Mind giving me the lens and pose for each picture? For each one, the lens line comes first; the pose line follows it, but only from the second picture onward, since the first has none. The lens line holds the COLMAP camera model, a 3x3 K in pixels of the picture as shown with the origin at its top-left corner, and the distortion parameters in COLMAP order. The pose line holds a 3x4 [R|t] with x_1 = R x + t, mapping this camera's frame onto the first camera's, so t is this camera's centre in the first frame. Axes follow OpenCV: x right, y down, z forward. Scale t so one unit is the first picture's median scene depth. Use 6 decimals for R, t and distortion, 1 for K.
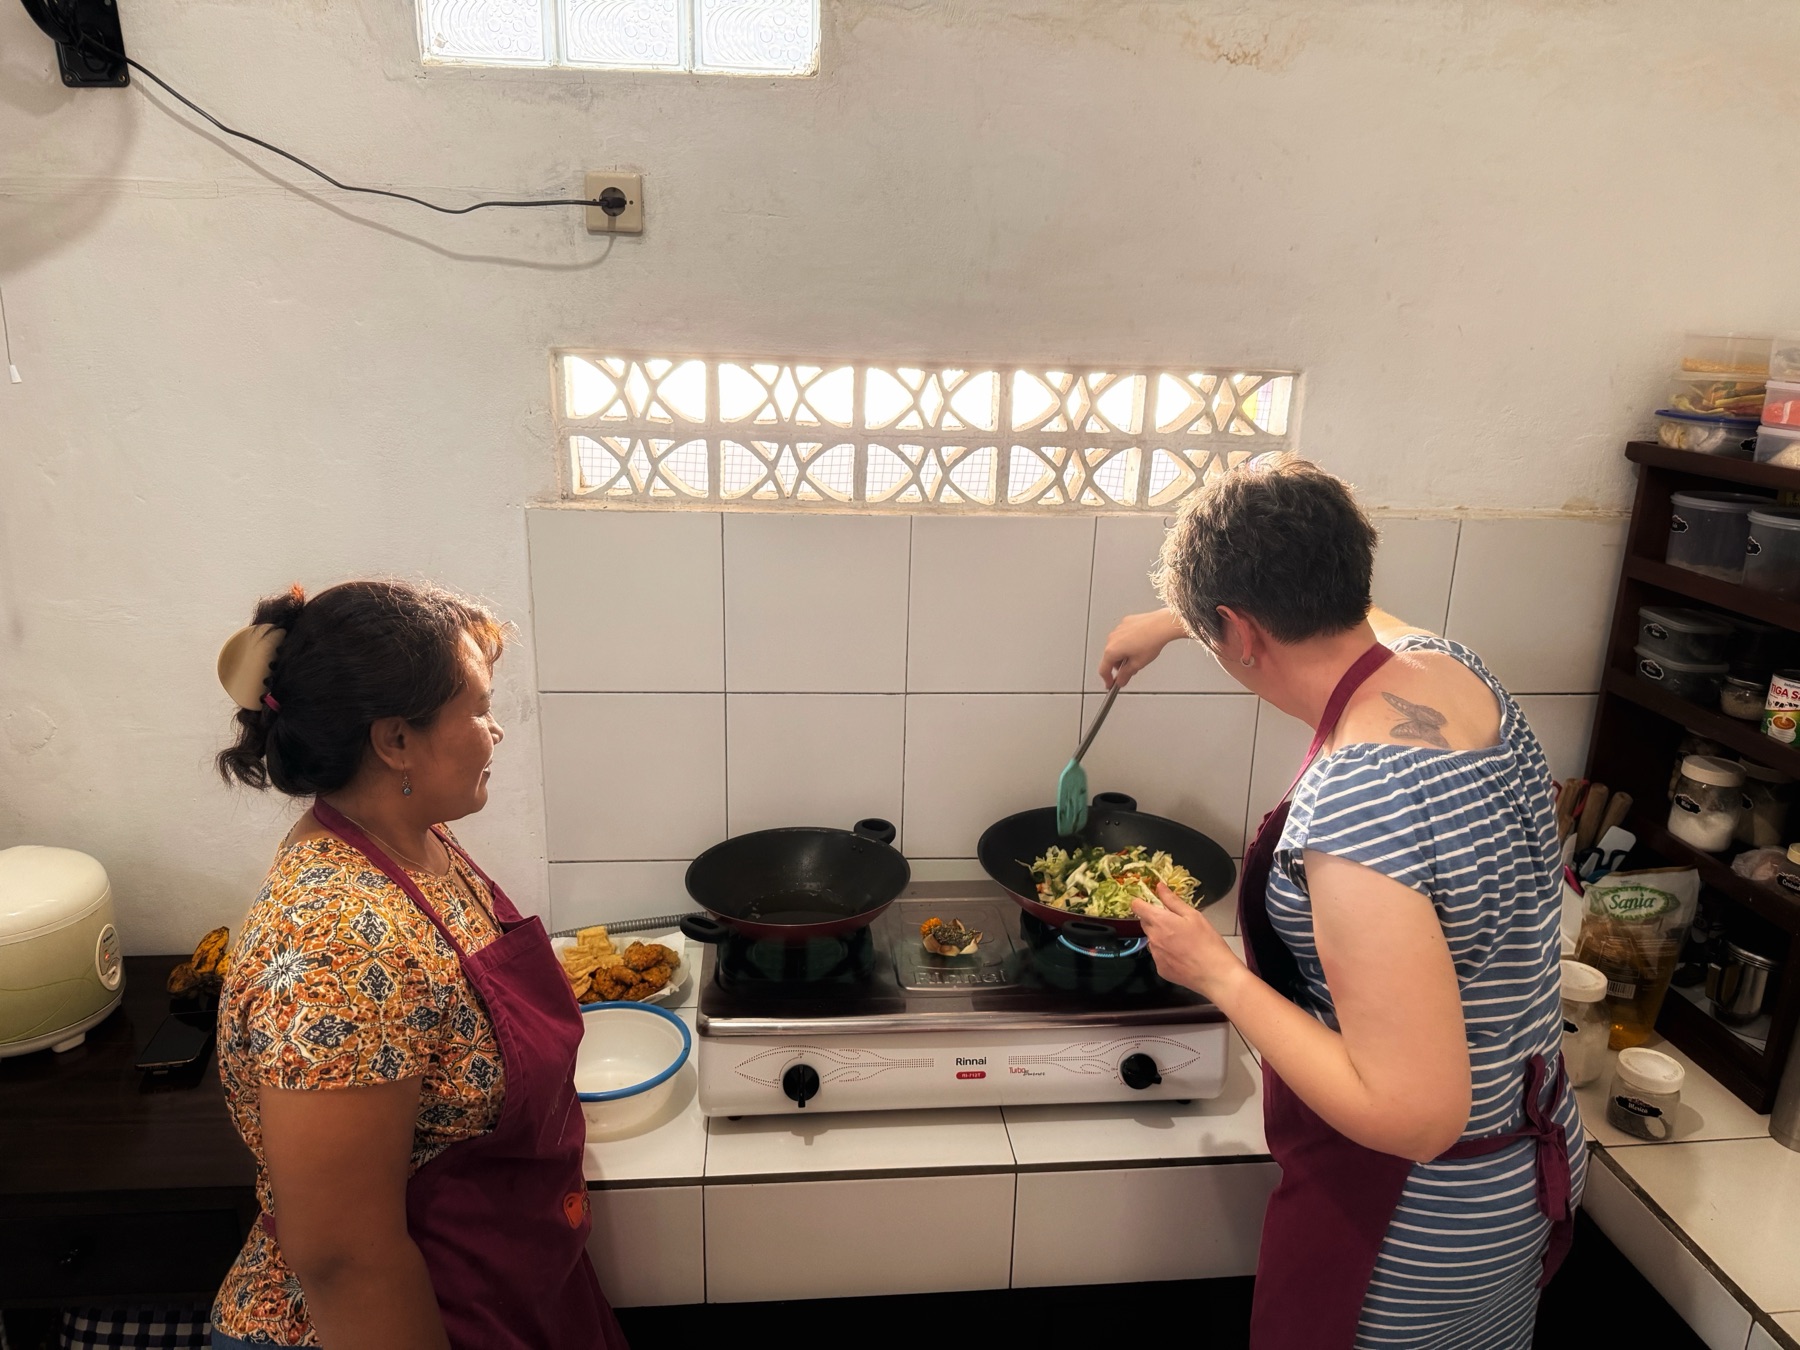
lens RADIAL K [[1274.3, 0, 889.3], [0, 1274.3, 680.4], [0, 0, 1]] dist [0.018787, -0.039570]
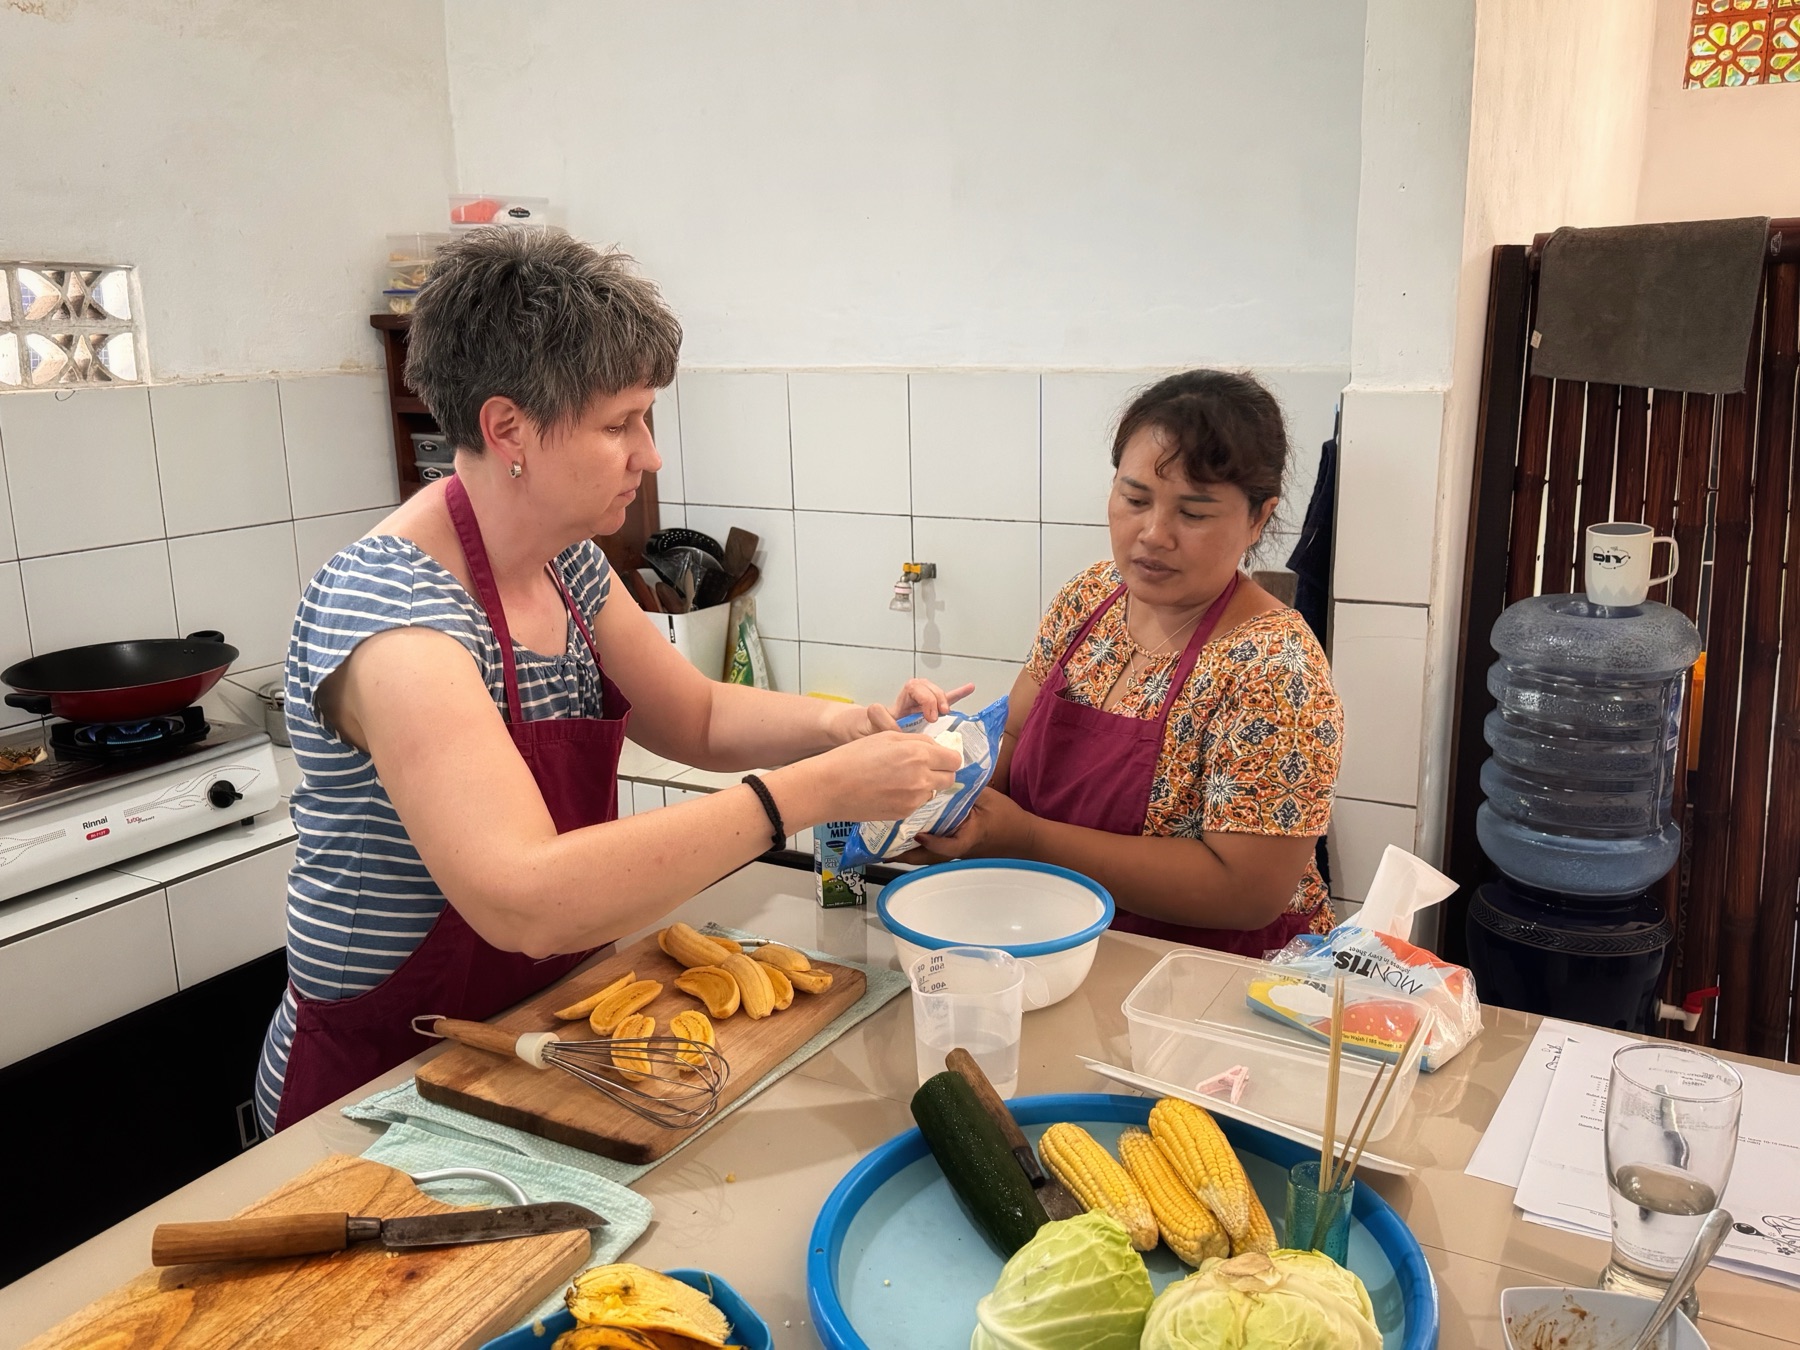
lens RADIAL K [[1552.2, 0, 901.1], [0, 1552.2, 684.3], [0, 0, 1]] dist [-0.009825, -0.033493]
pose [[0.553144, -0.215351, 0.804771, -0.583219], [0.253603, 0.963692, 0.083569, 0.221050], [-0.793548, 0.157867, 0.587674, -0.409602]]
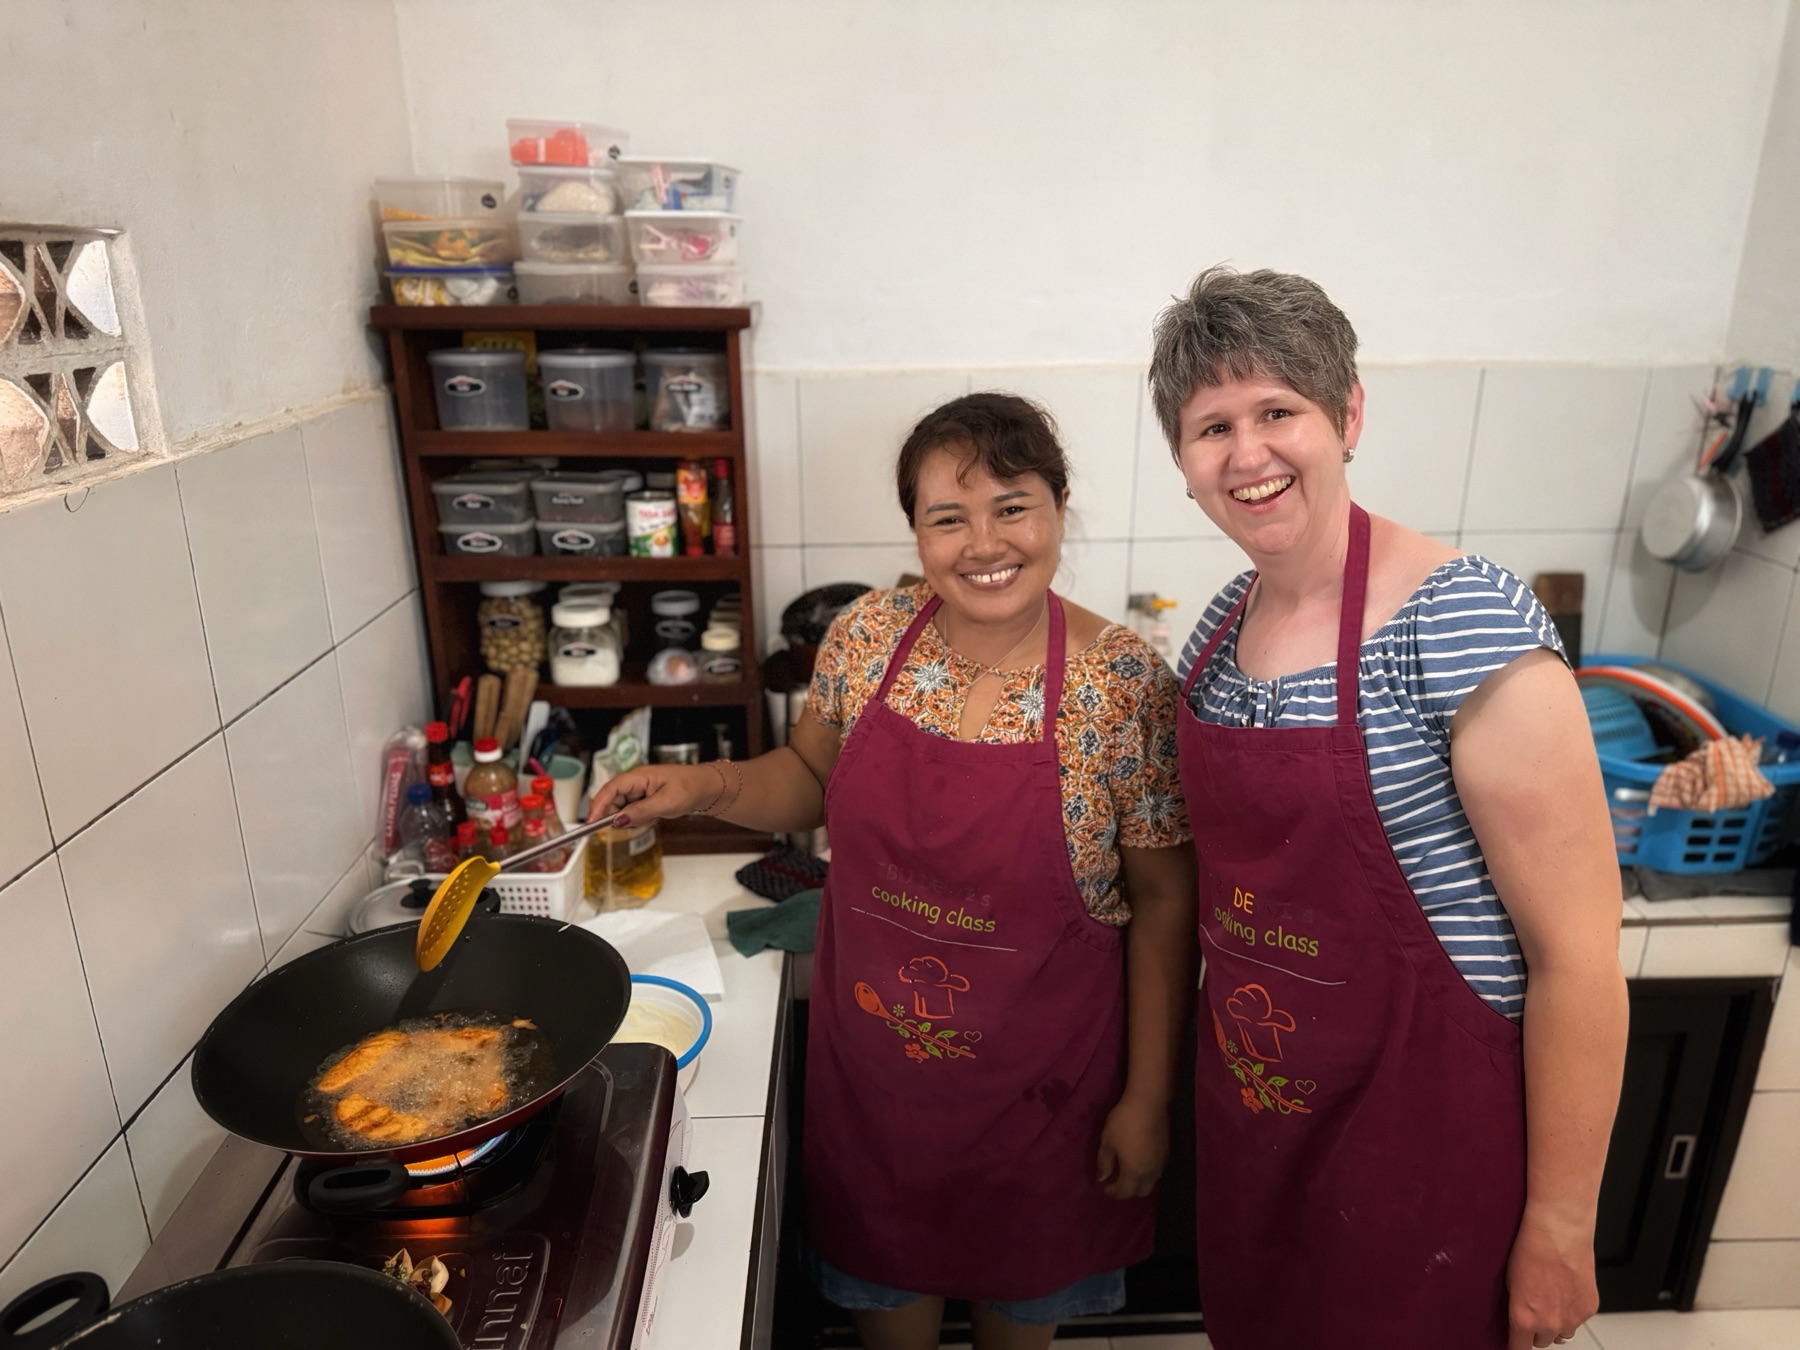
lens RADIAL K [[1274.3, 0, 917.3], [0, 1274.3, 681.1], [0, 0, 1]] dist [0.018787, -0.039570]
pose [[0.040652, -0.342017, 0.938814, -0.352386], [0.275733, 0.906946, 0.318467, -0.139476], [-0.960374, 0.245915, 0.131175, 0.633278]]
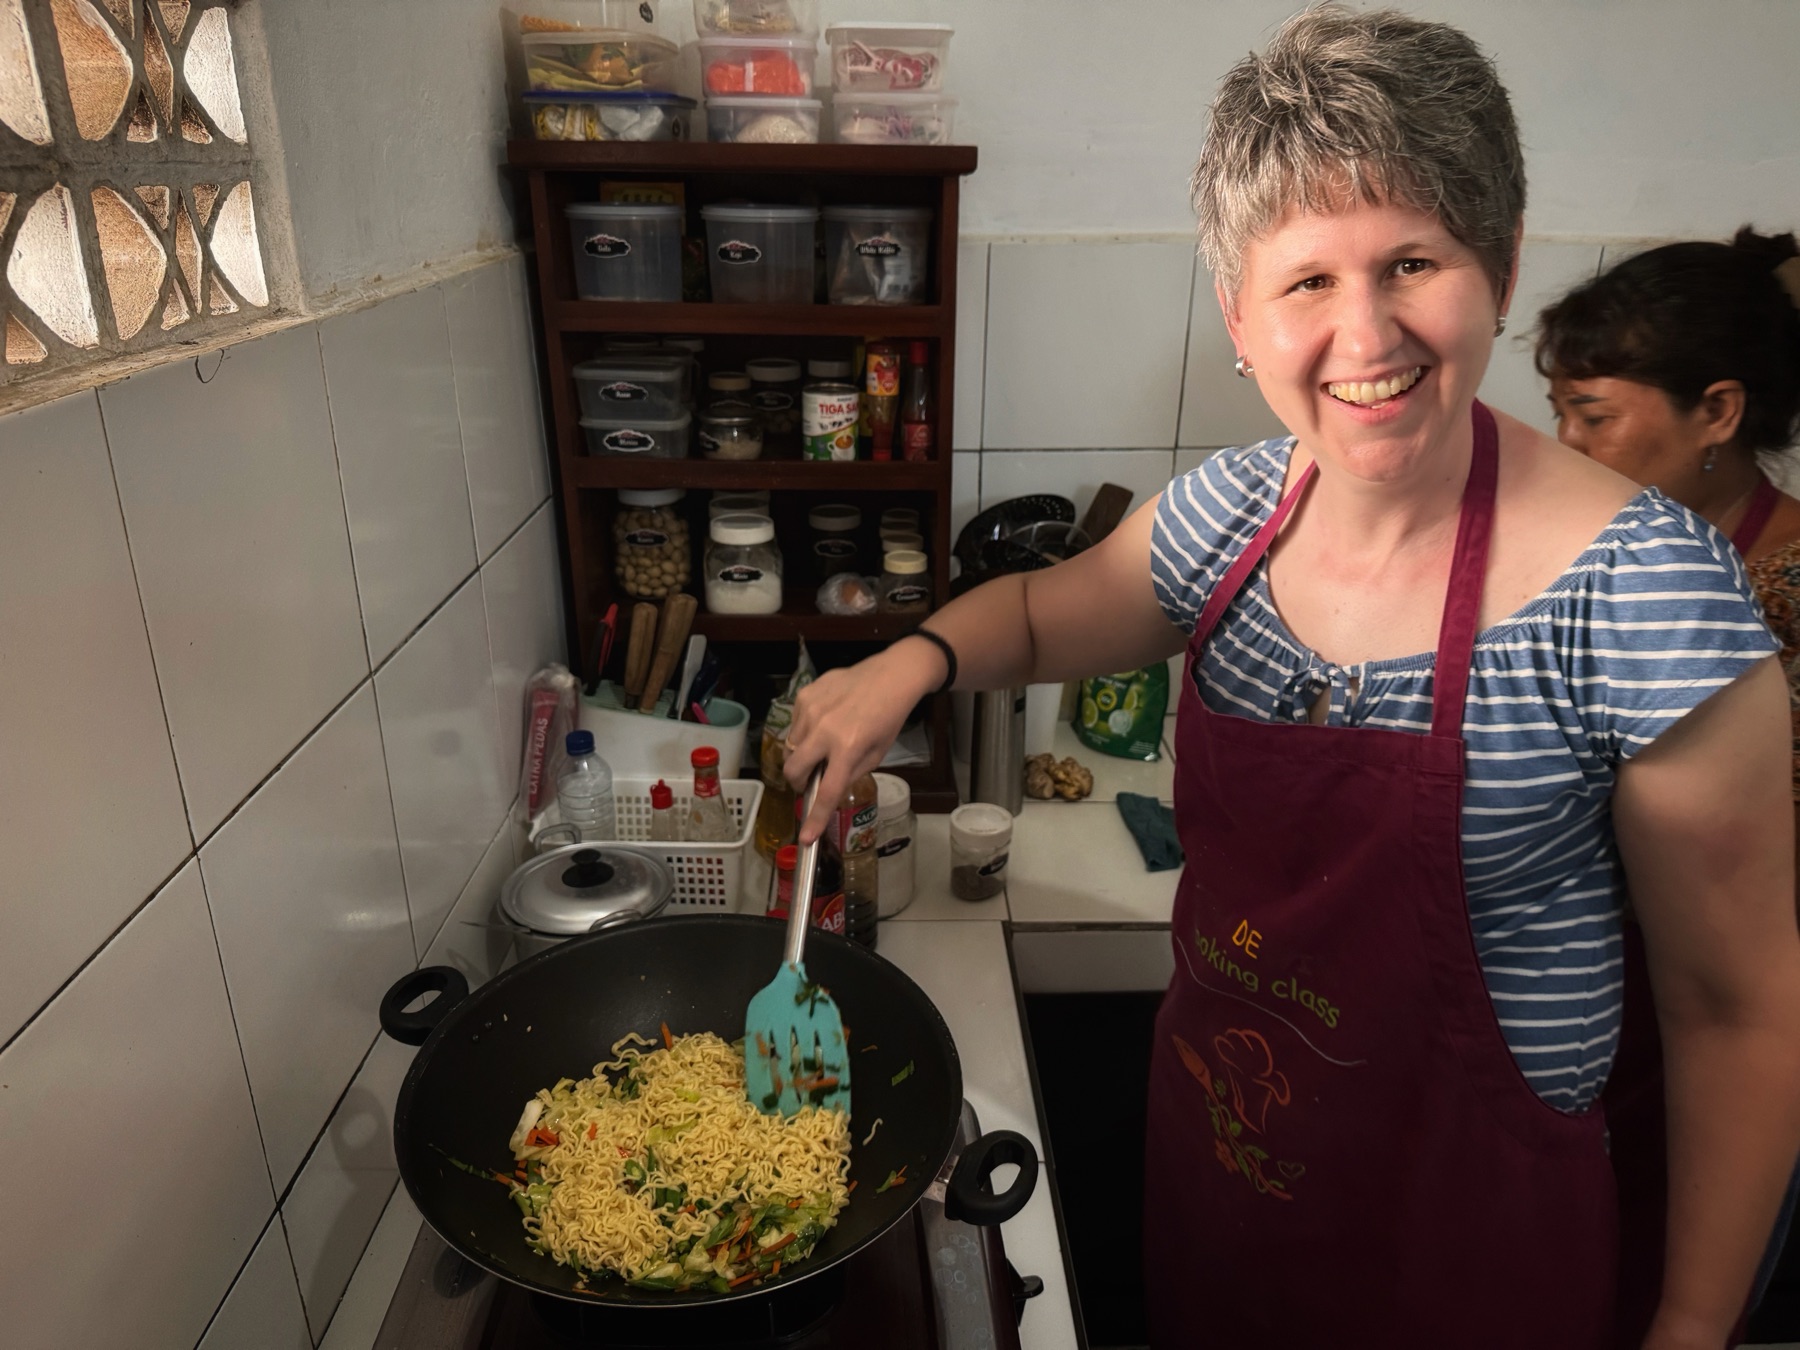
lens RADIAL K [[1274.3, 0, 887.9], [0, 1274.3, 688.6], [0, 0, 1]] dist [0.018787, -0.039570]
pose [[0.060940, -0.408141, 0.910883, -0.193766], [0.269620, 0.885386, 0.378678, -0.139641], [-0.961037, 0.222516, 0.163998, 0.811936]]
